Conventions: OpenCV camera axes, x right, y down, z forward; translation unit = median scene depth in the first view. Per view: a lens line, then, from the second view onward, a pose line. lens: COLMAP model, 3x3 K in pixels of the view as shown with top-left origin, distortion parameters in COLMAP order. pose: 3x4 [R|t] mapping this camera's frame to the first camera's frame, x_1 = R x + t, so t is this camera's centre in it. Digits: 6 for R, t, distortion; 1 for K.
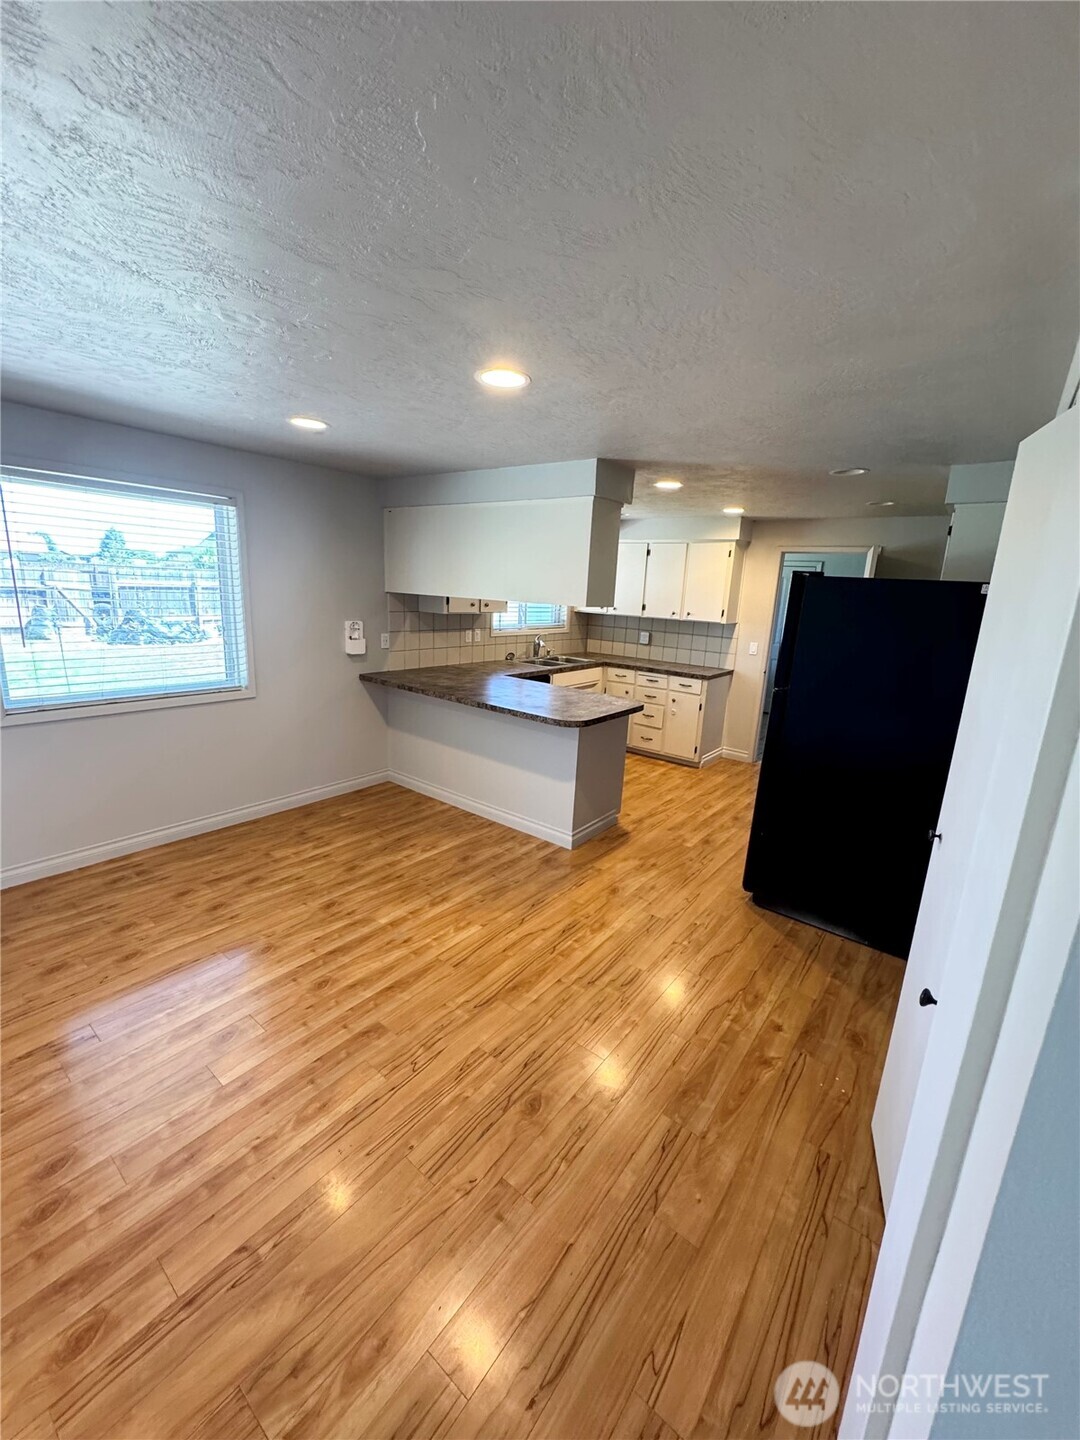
lens RADIAL K [[575.6, 0, 540.0], [0, 575.6, 720.0], [0, 0, 1]] dist [-0.003434, 0.000693]
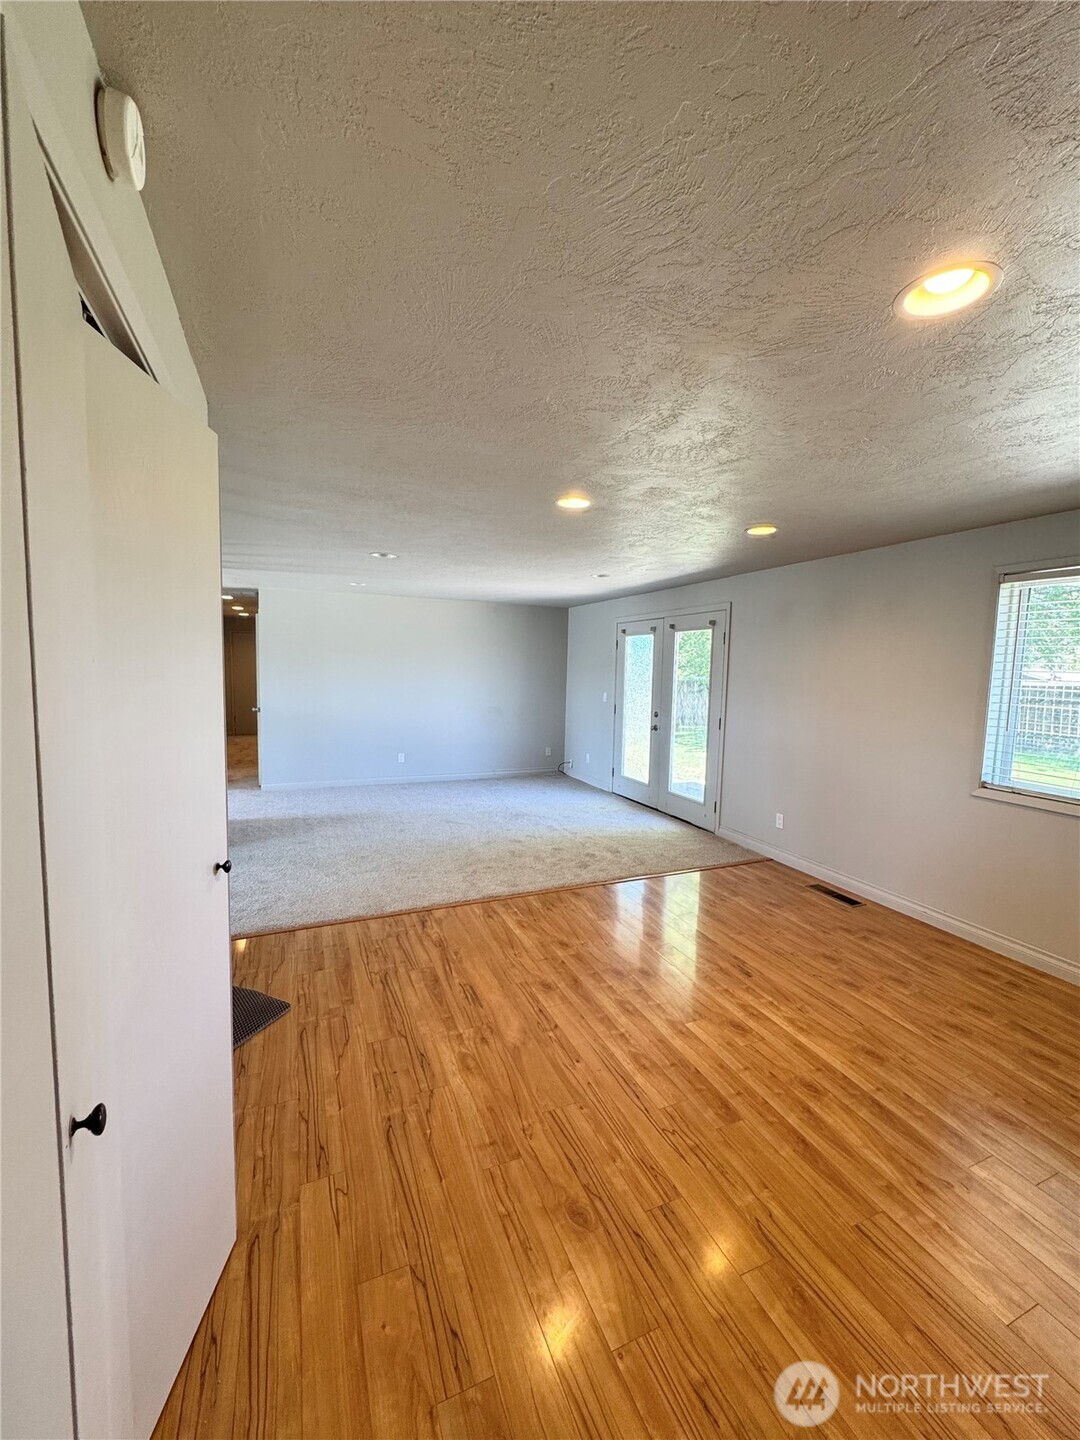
lens RADIAL K [[575.6, 0, 540.0], [0, 575.6, 720.0], [0, 0, 1]] dist [-0.003434, 0.000693]
pose [[-0.480433, 0.022214, -0.876750, 0.407138], [-0.243318, 0.957060, 0.157581, -0.084875], [0.842603, 0.289036, -0.454399, 0.612071]]
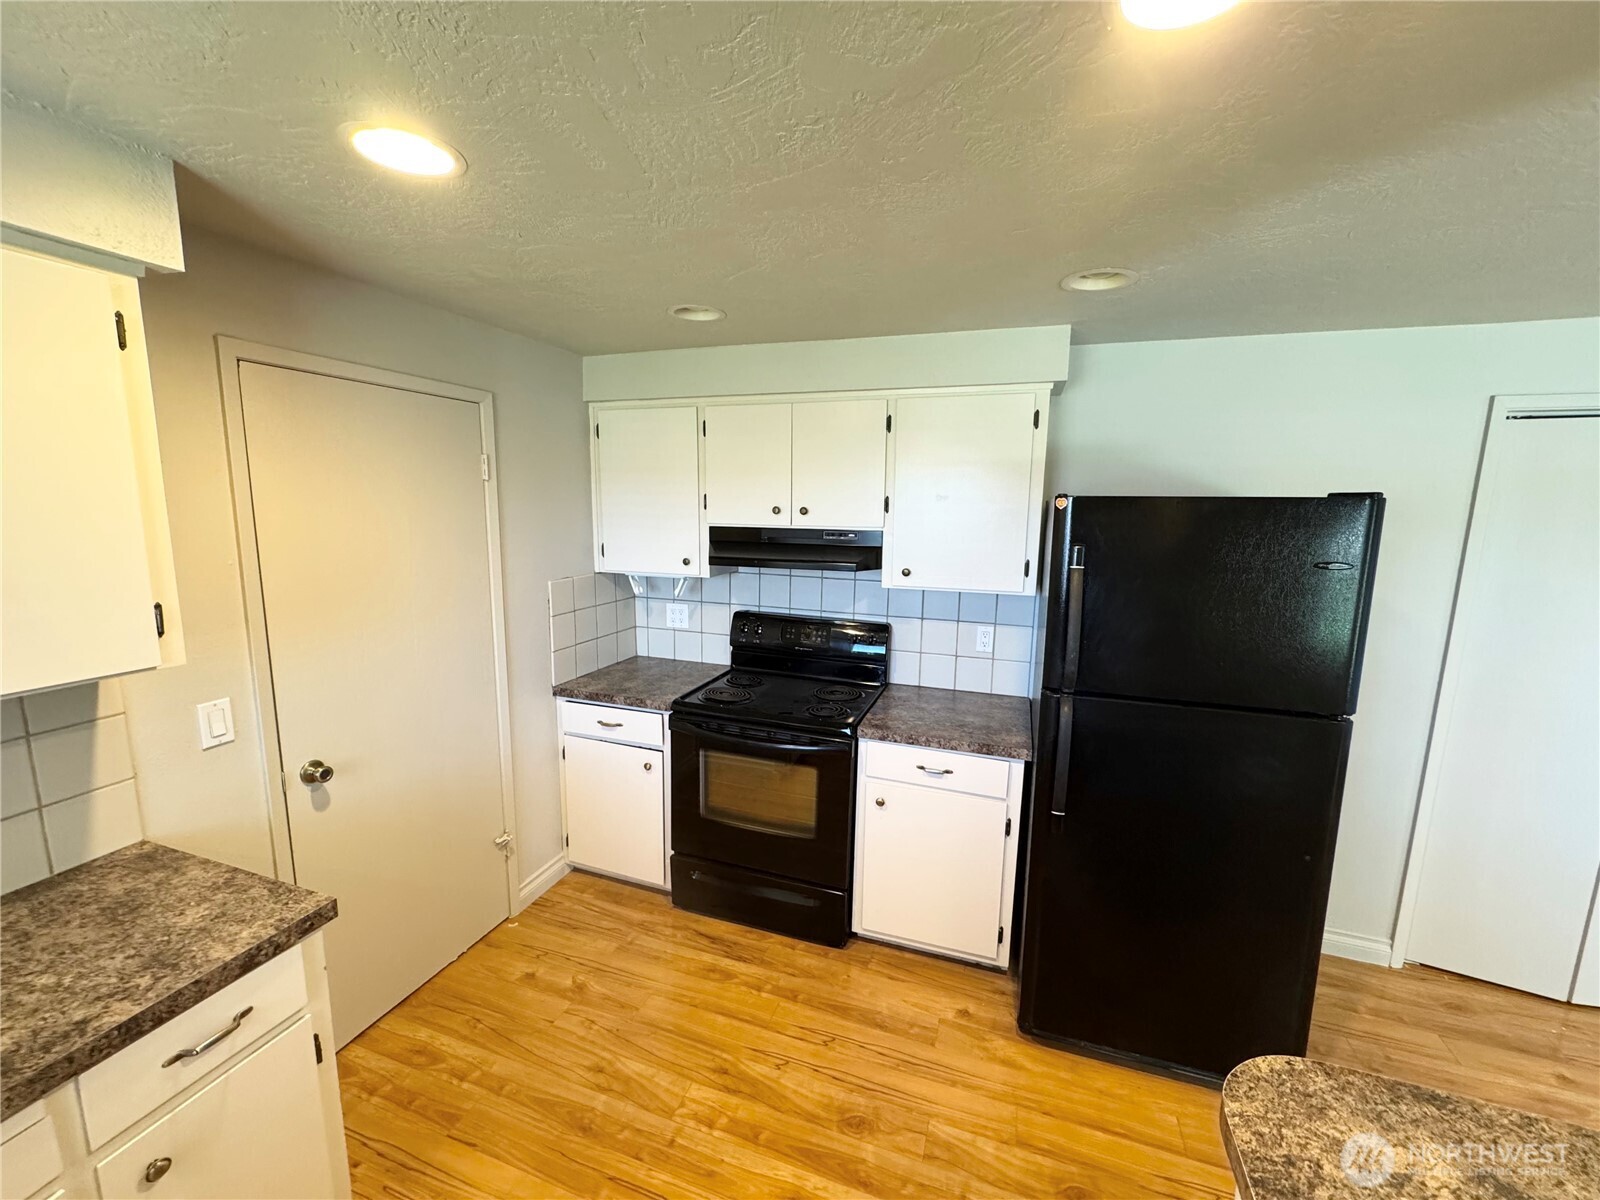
lens RADIAL K [[639.6, 0, 800.0], [0, 639.6, 600.0], [0, 0, 1]] dist [-0.003434, 0.000693]
pose [[-0.320911, -0.197773, 0.926230, 0.047104], [0.185269, 0.945953, 0.266174, -0.337123], [-0.928812, 0.257020, -0.266925, 1.342555]]
